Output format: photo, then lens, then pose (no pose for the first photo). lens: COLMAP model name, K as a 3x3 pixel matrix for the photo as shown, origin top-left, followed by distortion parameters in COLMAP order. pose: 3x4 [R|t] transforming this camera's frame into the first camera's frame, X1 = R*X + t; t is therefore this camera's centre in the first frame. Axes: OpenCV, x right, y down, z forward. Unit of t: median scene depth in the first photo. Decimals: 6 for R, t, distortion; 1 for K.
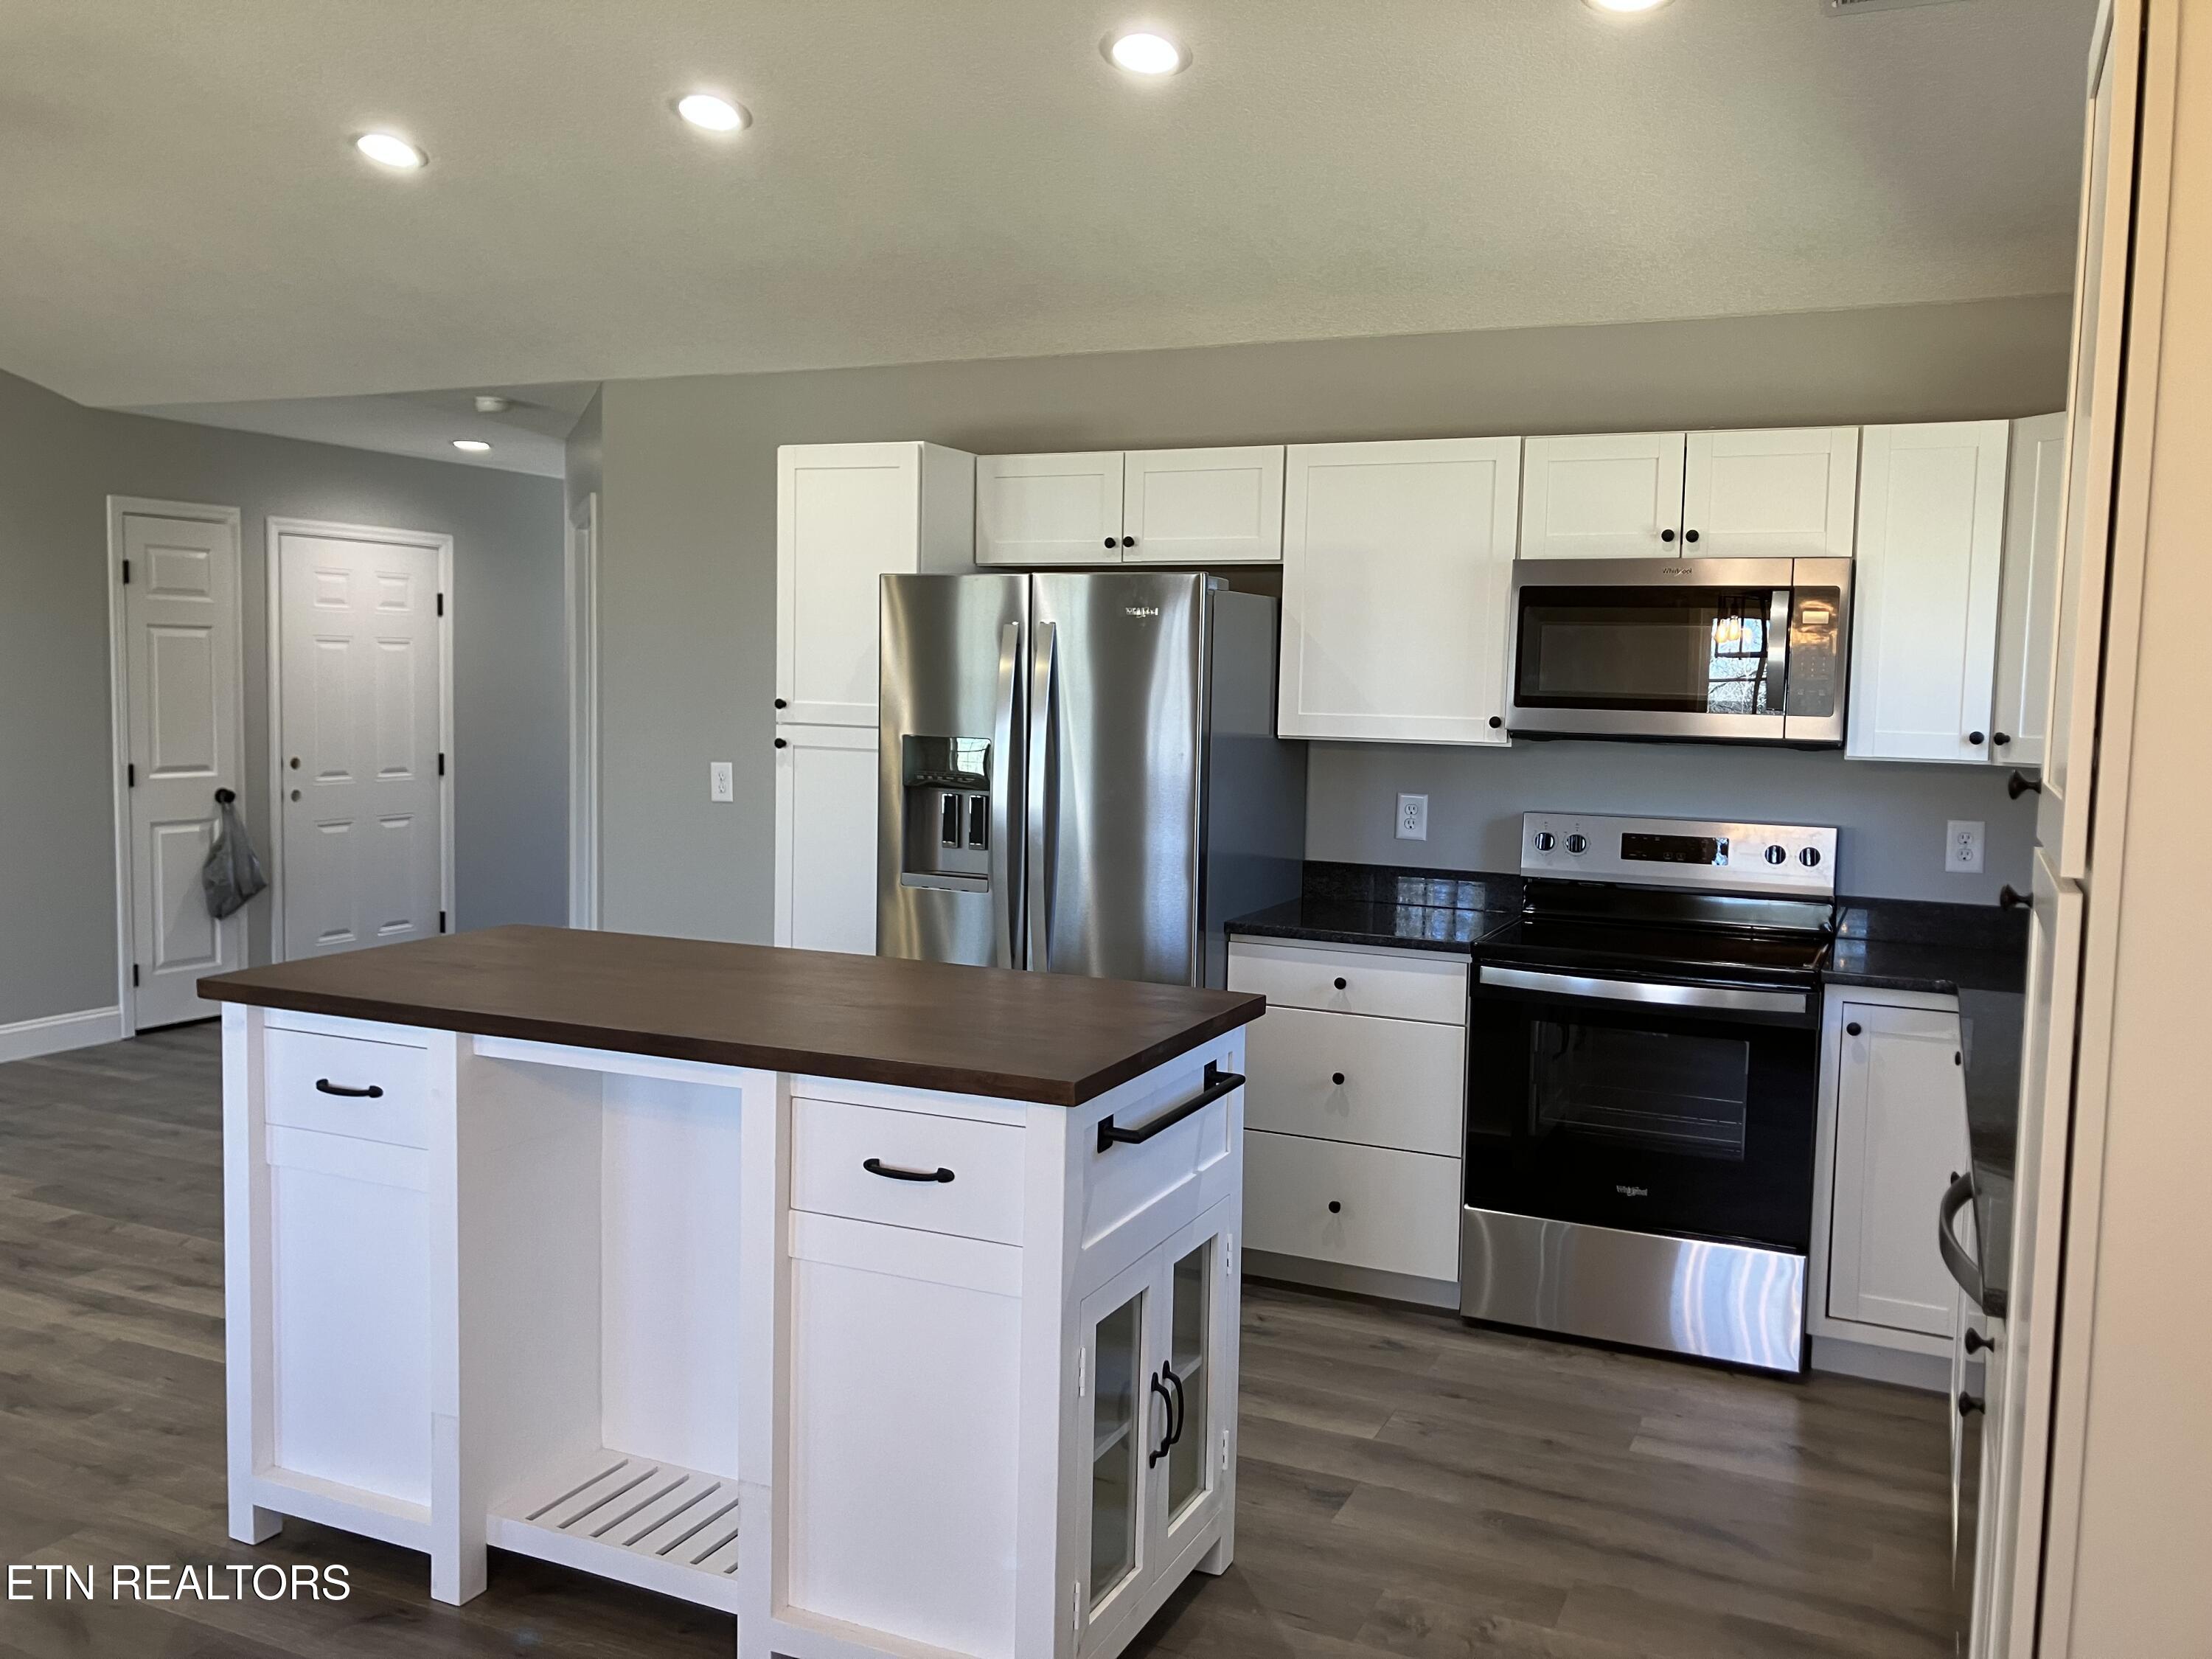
lens RADIAL K [[1796.0, 0, 1106.0], [0, 1796.0, 829.5], [0, 0, 1]] dist [0.006880, -0.005523]
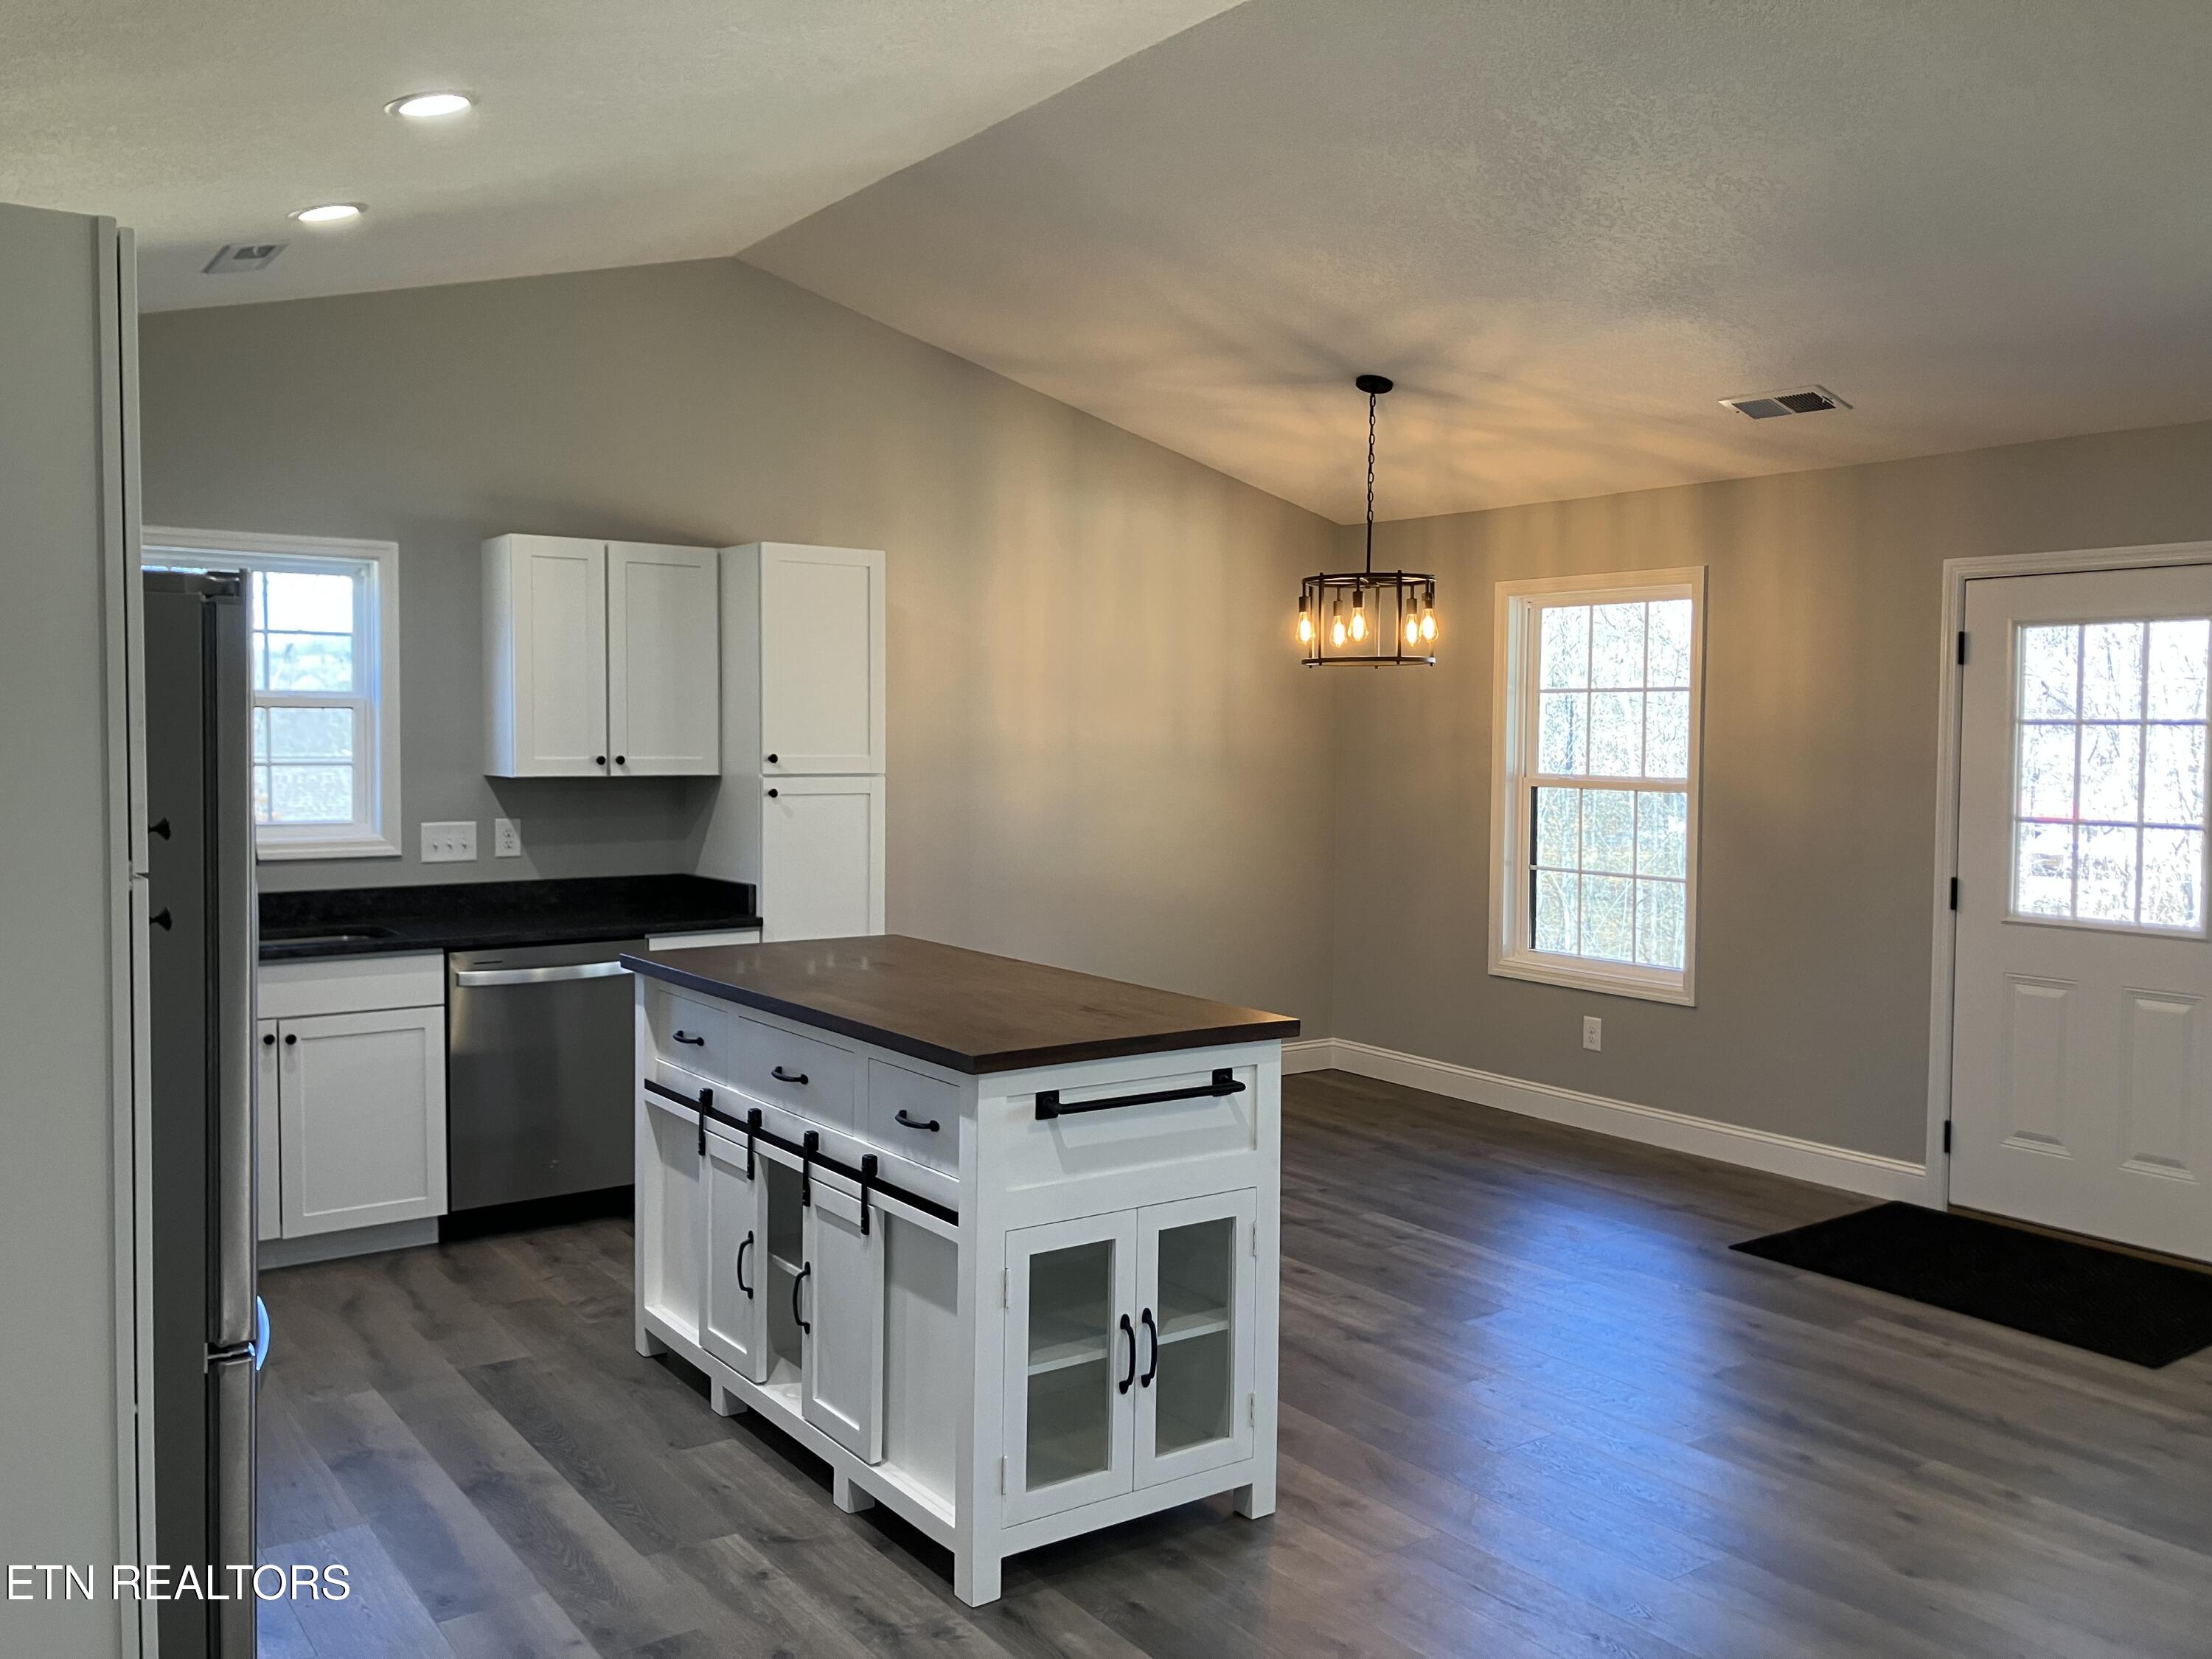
lens RADIAL K [[1810.6, 0, 1119.7], [0, 1810.6, 800.3], [0, 0, 1]] dist [0.012017, -0.002885]
pose [[-0.869005, -0.049120, 0.492359, -0.714988], [0.014511, 0.992102, 0.124589, -0.150914], [-0.494590, 0.115414, -0.861429, 1.502537]]
